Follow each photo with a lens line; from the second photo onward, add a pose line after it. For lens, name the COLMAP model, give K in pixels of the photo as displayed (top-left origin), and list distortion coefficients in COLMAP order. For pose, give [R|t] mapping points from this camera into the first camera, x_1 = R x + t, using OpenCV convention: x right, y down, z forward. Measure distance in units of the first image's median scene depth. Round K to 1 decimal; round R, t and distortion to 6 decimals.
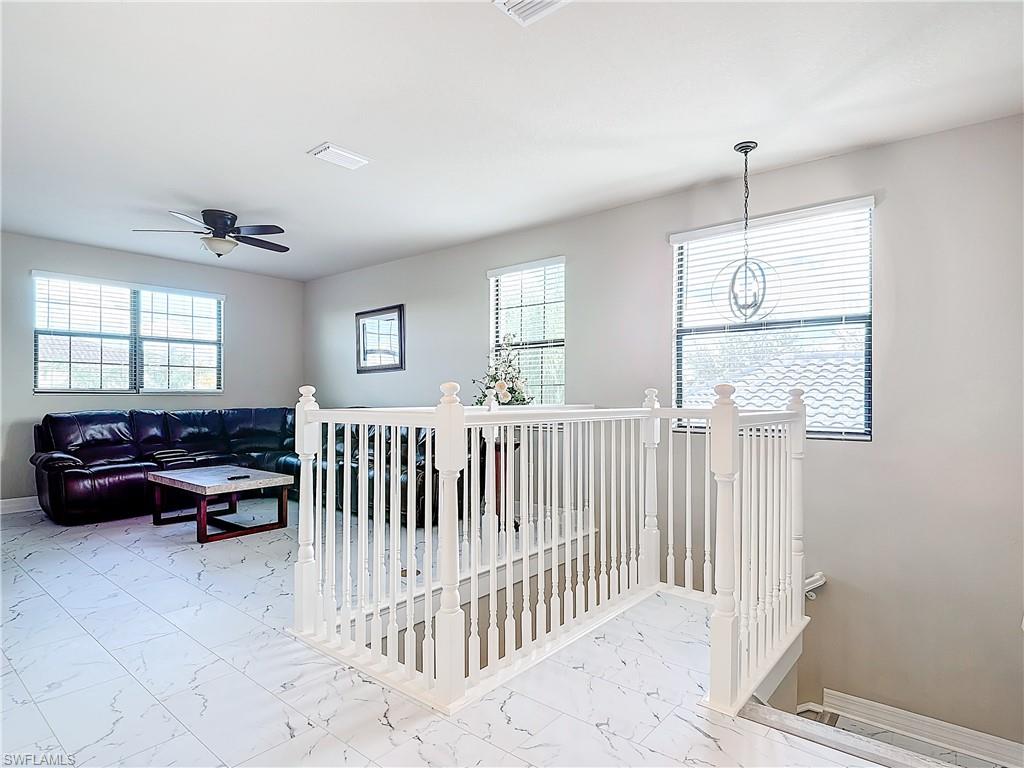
lens RADIAL K [[567.8, 0, 512.6], [0, 567.8, 401.5], [0, 0, 1]] dist [0.000102, -0.023511]
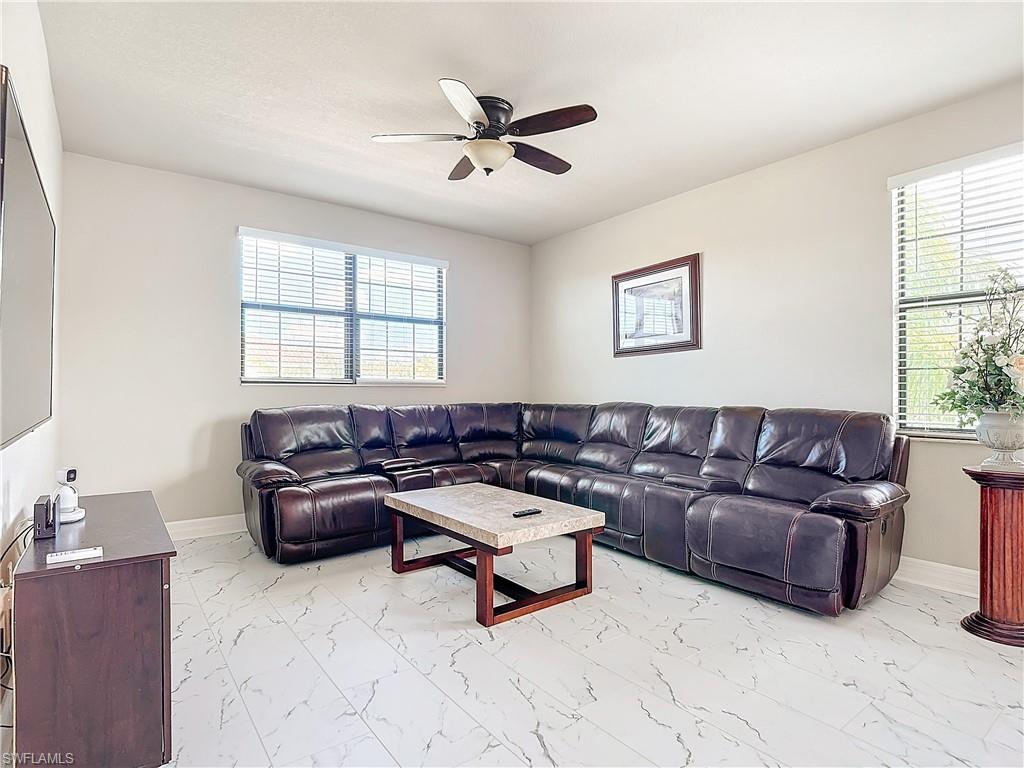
lens RADIAL K [[550.9, 0, 513.2], [0, 550.9, 399.4], [0, 0, 1]] dist [0.002295, -0.018440]
pose [[0.971674, 0.001060, -0.236324, -0.271204], [0.000091, 0.999988, 0.004861, 0.003638], [0.236326, -0.004744, 0.971662, 0.308090]]
